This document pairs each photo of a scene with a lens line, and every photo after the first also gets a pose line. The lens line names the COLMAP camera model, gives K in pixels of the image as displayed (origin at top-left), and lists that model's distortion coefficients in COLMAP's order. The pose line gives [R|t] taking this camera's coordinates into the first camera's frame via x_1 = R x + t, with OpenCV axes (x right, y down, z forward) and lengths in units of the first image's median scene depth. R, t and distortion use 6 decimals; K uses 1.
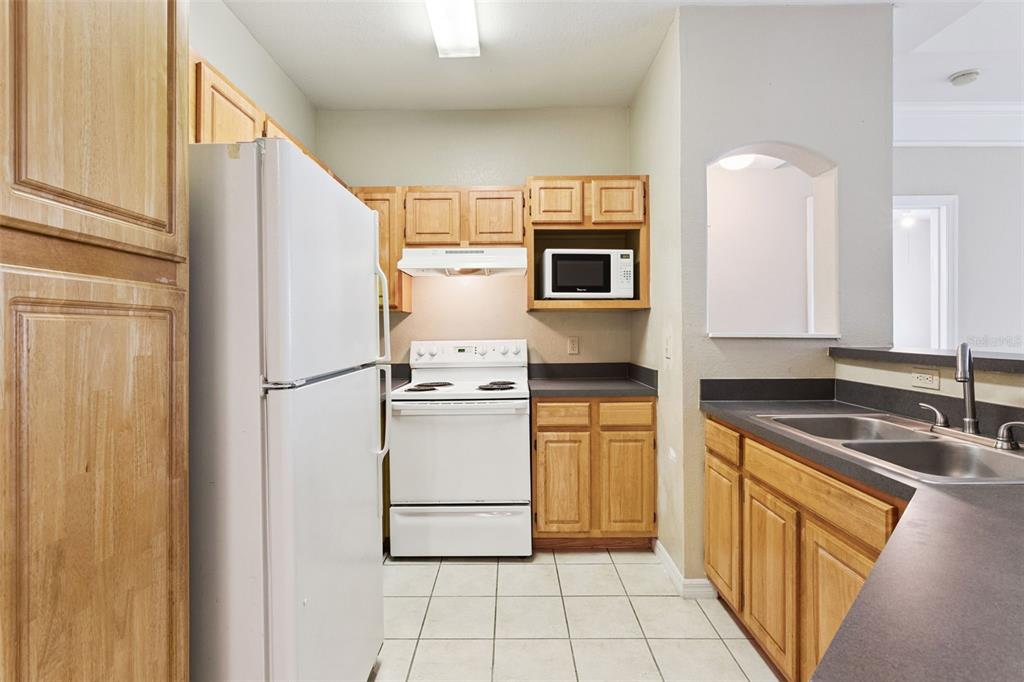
lens RADIAL K [[499.7, 0, 510.9], [0, 499.7, 322.2], [0, 0, 1]] dist [0.000719, 0.000187]
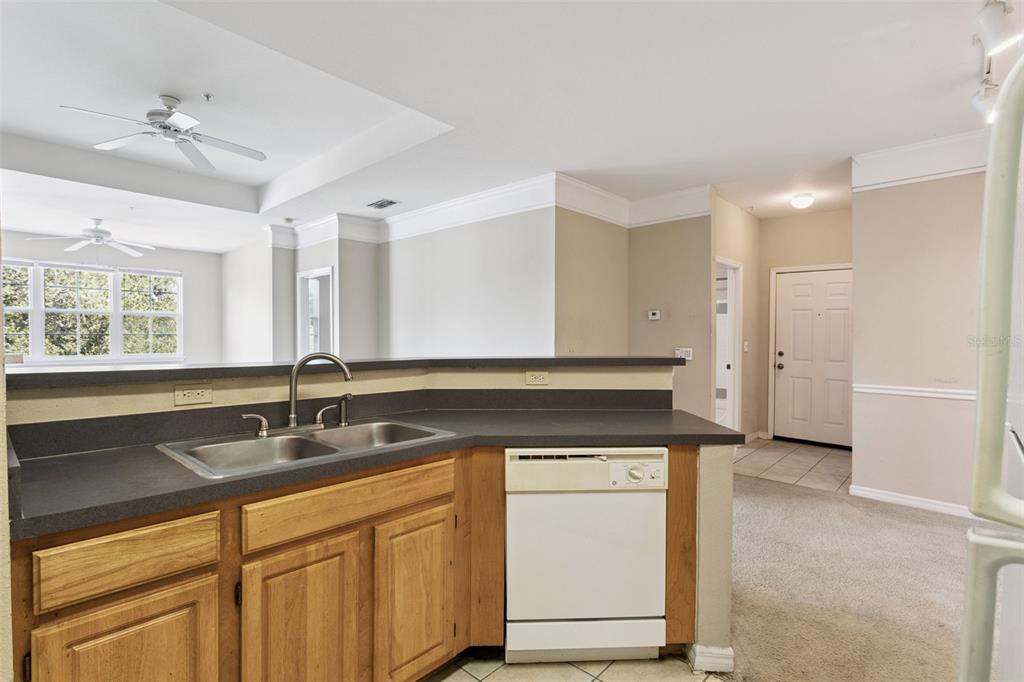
lens RADIAL K [[499.7, 0, 510.9], [0, 499.7, 322.2], [0, 0, 1]] dist [0.000719, 0.000187]
pose [[-0.729524, 0.017796, 0.683724, -0.330268], [-0.009325, 0.999310, -0.035959, 0.003454], [-0.683892, -0.032608, -0.728855, 1.558704]]
